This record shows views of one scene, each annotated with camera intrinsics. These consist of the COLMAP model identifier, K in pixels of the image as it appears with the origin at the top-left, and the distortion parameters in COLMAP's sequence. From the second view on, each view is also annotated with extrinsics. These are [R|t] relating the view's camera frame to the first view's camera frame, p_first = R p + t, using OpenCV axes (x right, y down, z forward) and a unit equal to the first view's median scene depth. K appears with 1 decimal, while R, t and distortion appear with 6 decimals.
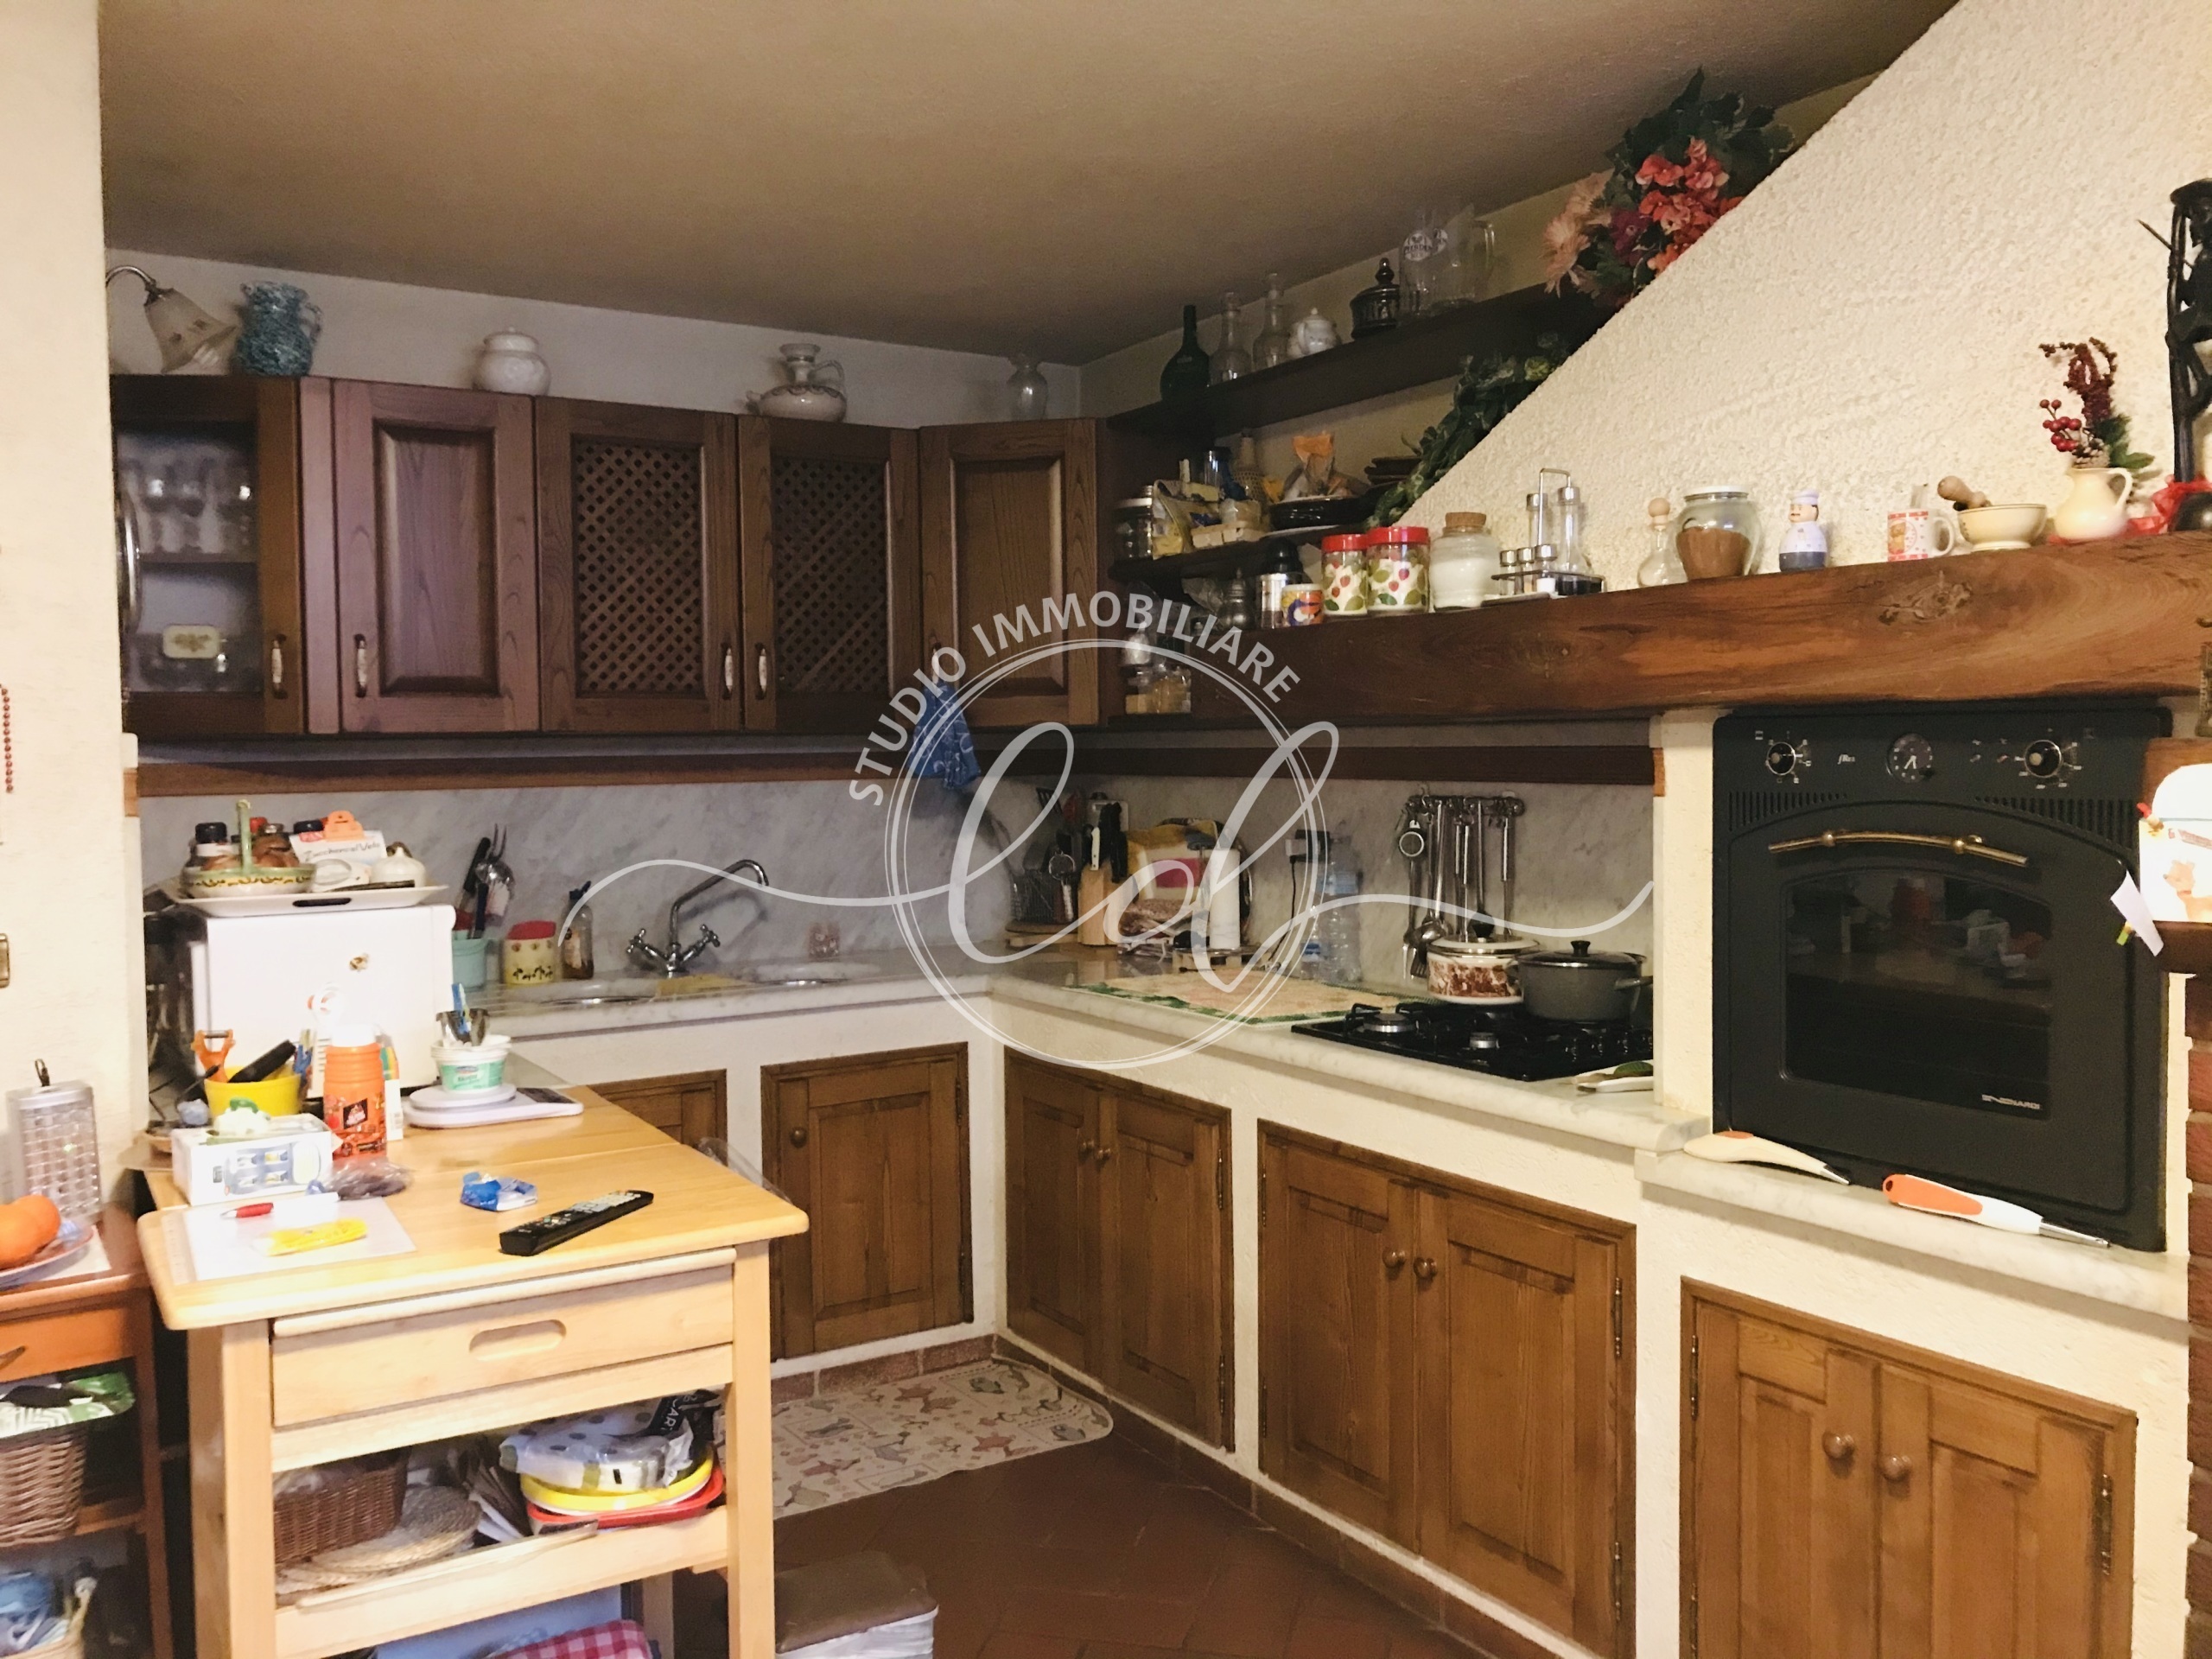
lens RADIAL K [[1782.0, 0, 1101.8], [0, 1782.0, 800.4], [0, 0, 1]] dist [0.001158, -0.003319]
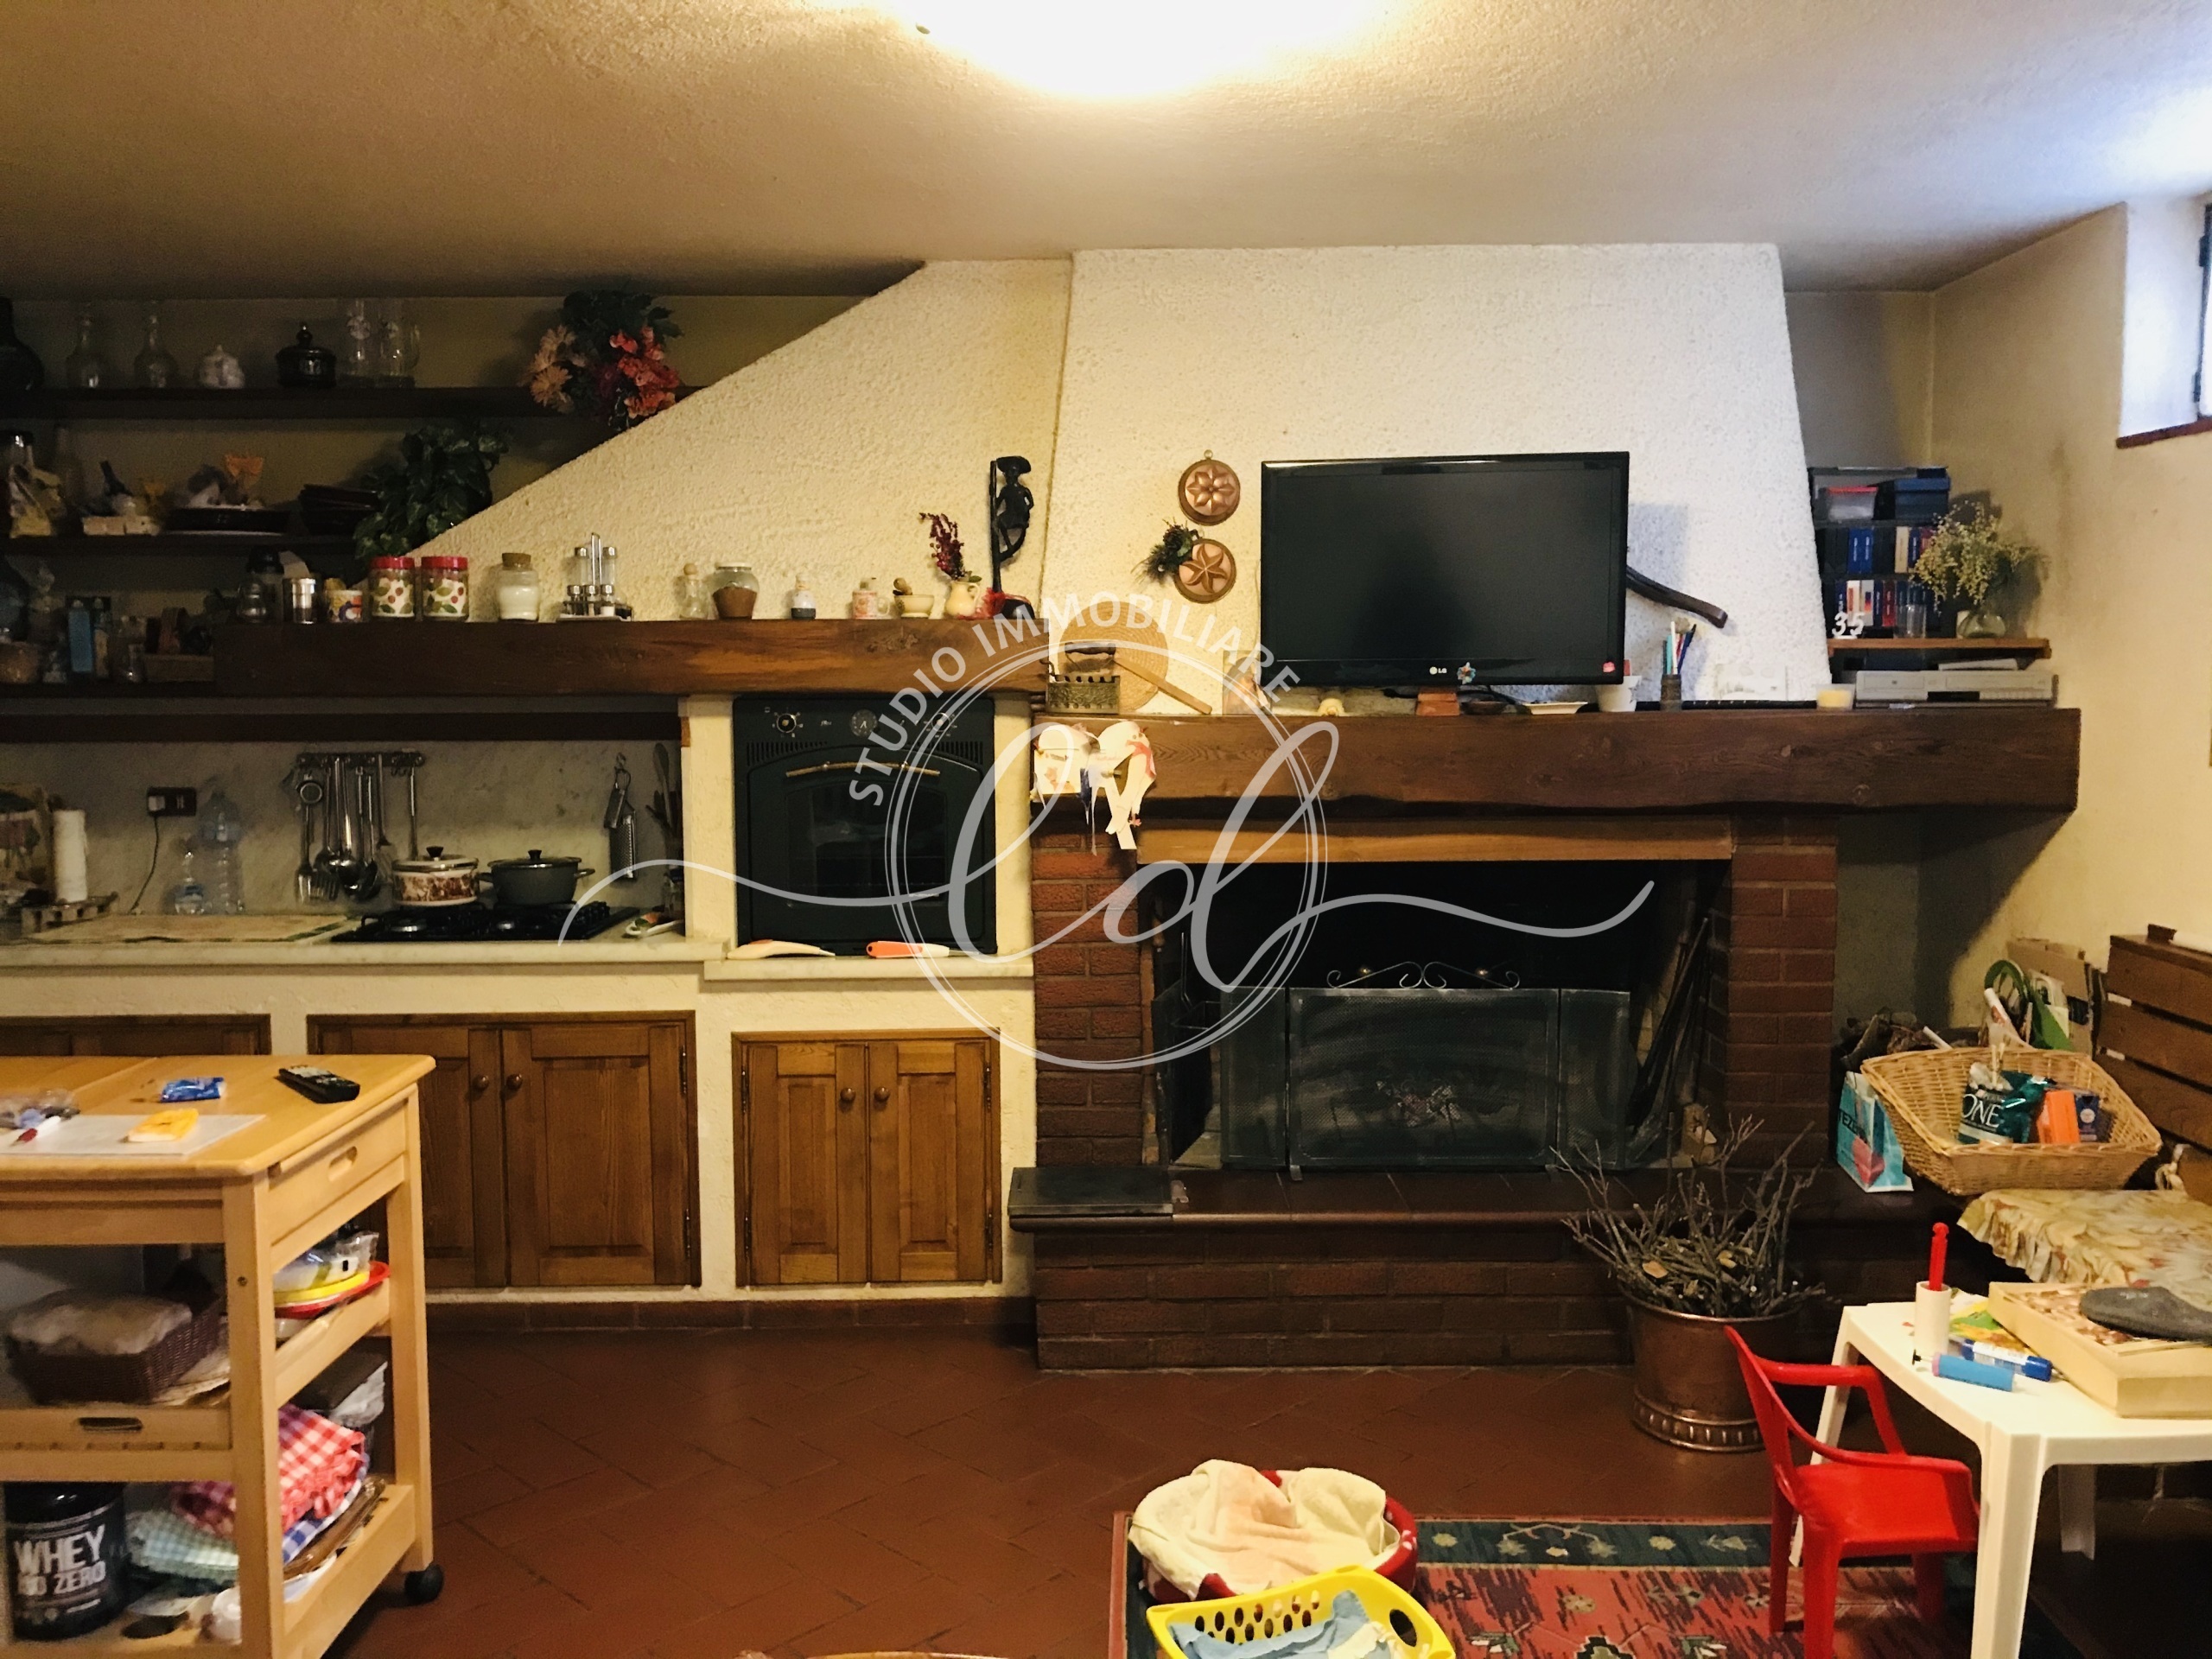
lens RADIAL K [[1782.0, 0, 1101.8], [0, 1782.0, 800.4], [0, 0, 1]] dist [0.001158, -0.003319]
pose [[0.508694, -0.052153, 0.859366, -0.900339], [0.026745, 0.998639, 0.044774, -0.016379], [-0.860532, 0.000207, 0.509396, -0.149573]]
